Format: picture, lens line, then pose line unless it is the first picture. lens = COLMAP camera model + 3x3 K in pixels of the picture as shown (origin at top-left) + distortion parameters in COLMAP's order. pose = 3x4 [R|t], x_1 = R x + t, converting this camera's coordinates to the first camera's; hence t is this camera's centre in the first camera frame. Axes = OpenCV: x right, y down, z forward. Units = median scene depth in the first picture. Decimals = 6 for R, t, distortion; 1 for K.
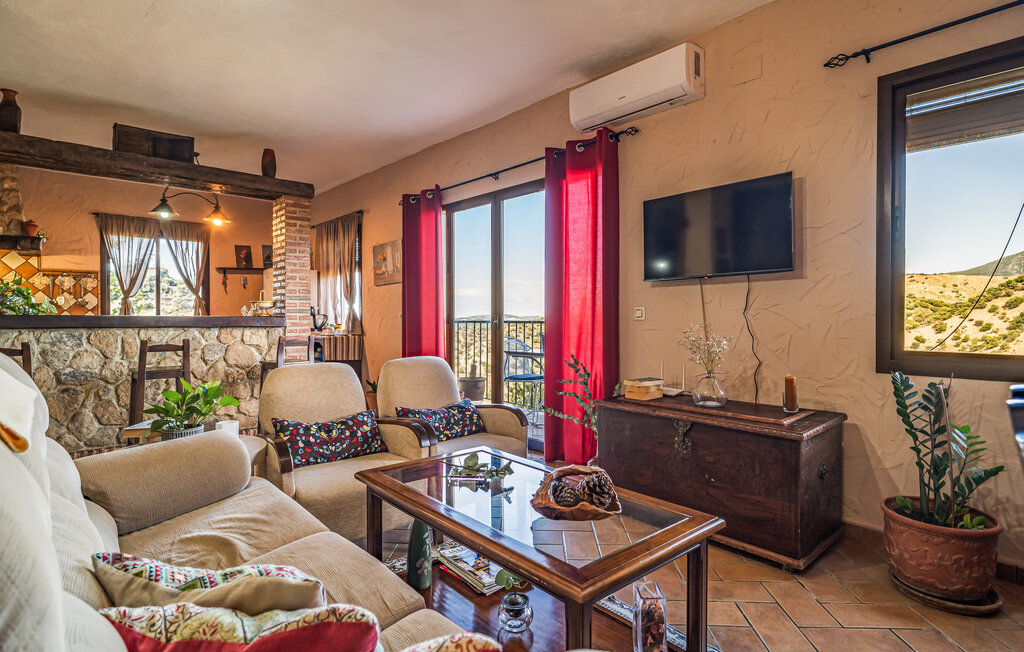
lens RADIAL K [[523.4, 0, 512.0], [0, 523.4, 326.0], [0, 0, 1]] dist [-0.017245, 0.000211]
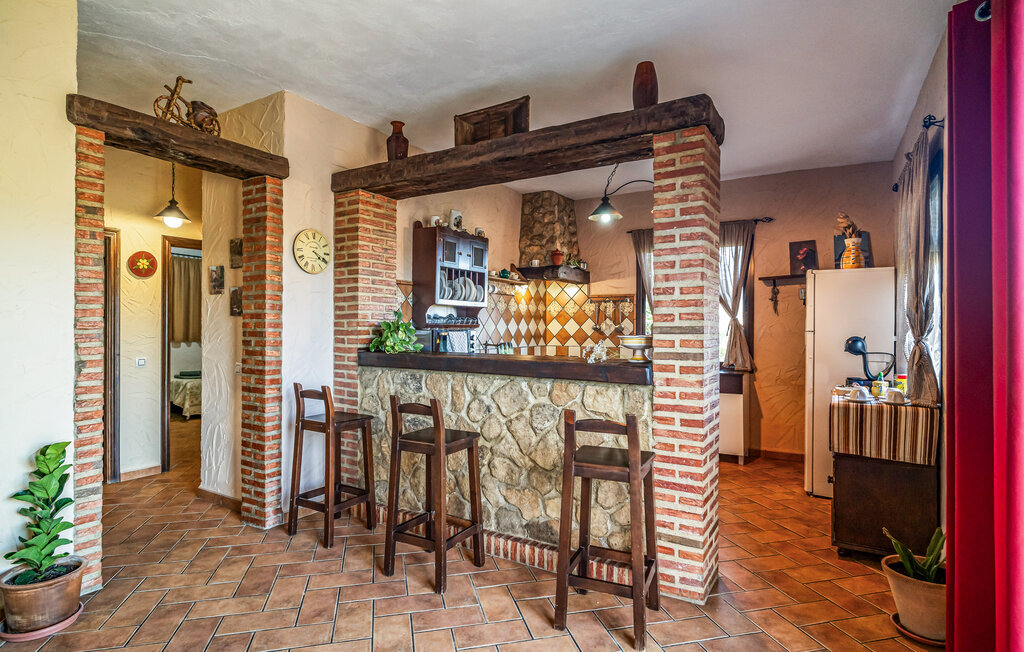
lens RADIAL K [[523.4, 0, 512.0], [0, 523.4, 326.0], [0, 0, 1]] dist [-0.017245, 0.000211]
pose [[0.279488, -0.001966, -0.960147, 0.027688], [-0.021030, 0.999745, -0.008169, -0.045354], [0.959919, 0.022475, 0.279375, 0.638833]]
